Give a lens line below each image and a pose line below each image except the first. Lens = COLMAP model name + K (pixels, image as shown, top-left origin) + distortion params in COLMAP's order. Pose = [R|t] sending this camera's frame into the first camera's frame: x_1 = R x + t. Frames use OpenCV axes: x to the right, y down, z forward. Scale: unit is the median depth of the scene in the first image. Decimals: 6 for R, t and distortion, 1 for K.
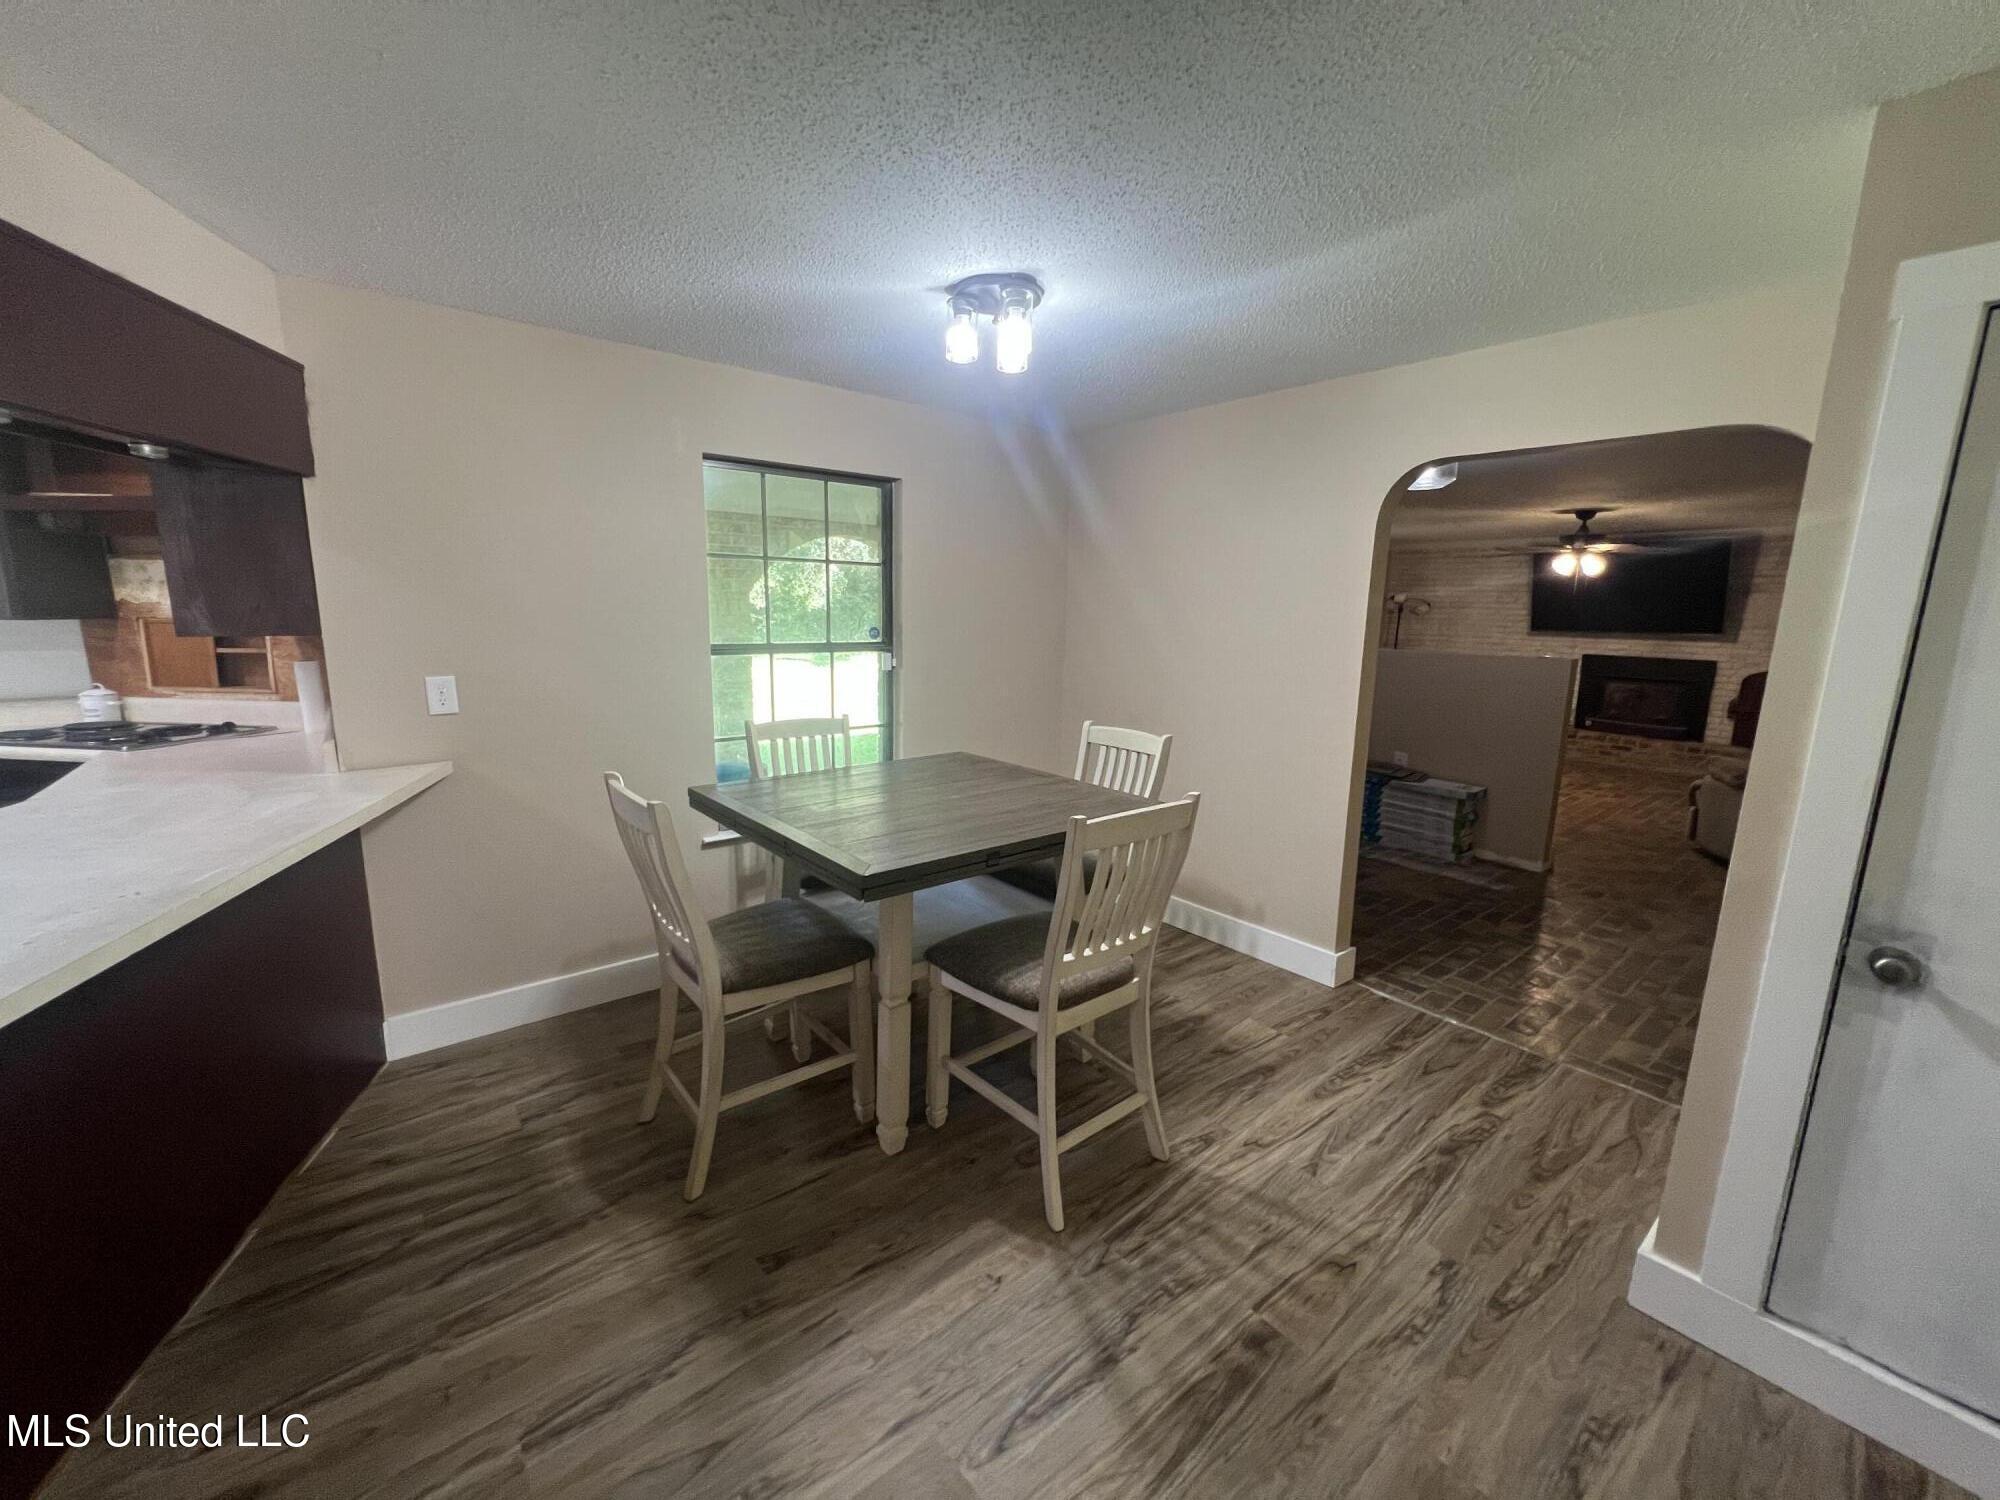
lens RADIAL K [[805.0, 0, 1002.4], [0, 805.0, 749.8], [0, 0, 1]] dist [-0.003572, 0.001109]
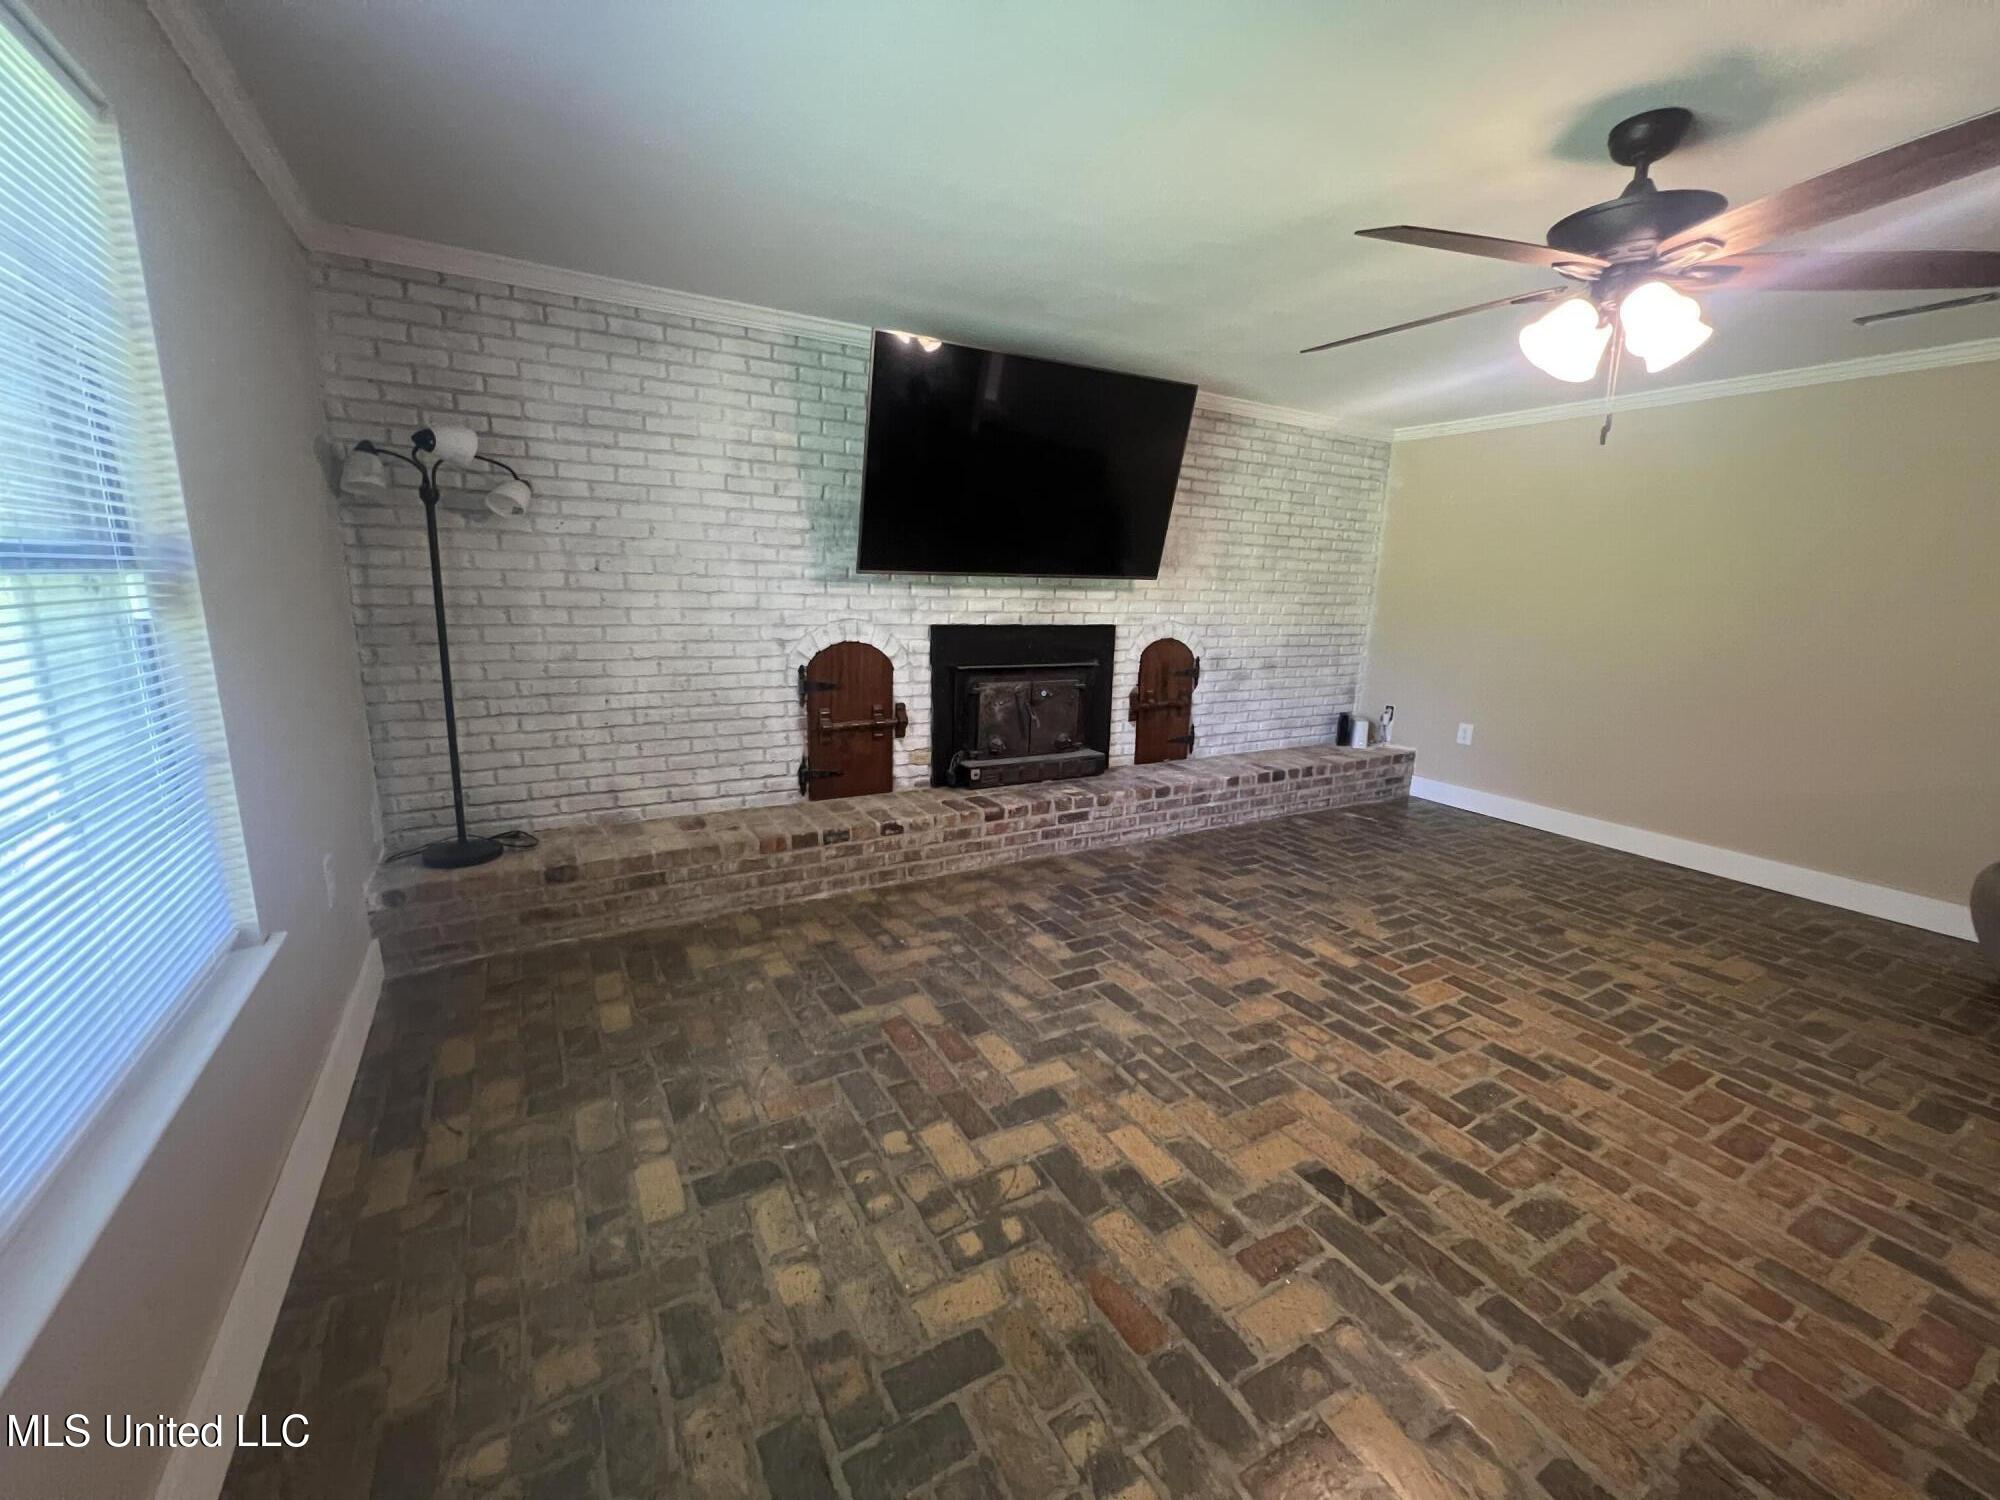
lens RADIAL K [[805.0, 0, 1002.4], [0, 805.0, 749.8], [0, 0, 1]] dist [-0.003572, 0.001109]
pose [[0.162323, -0.223779, 0.961028, 0.314246], [0.152930, 0.967881, 0.199544, -0.145828], [-0.974815, 0.114580, 0.191332, 0.959018]]
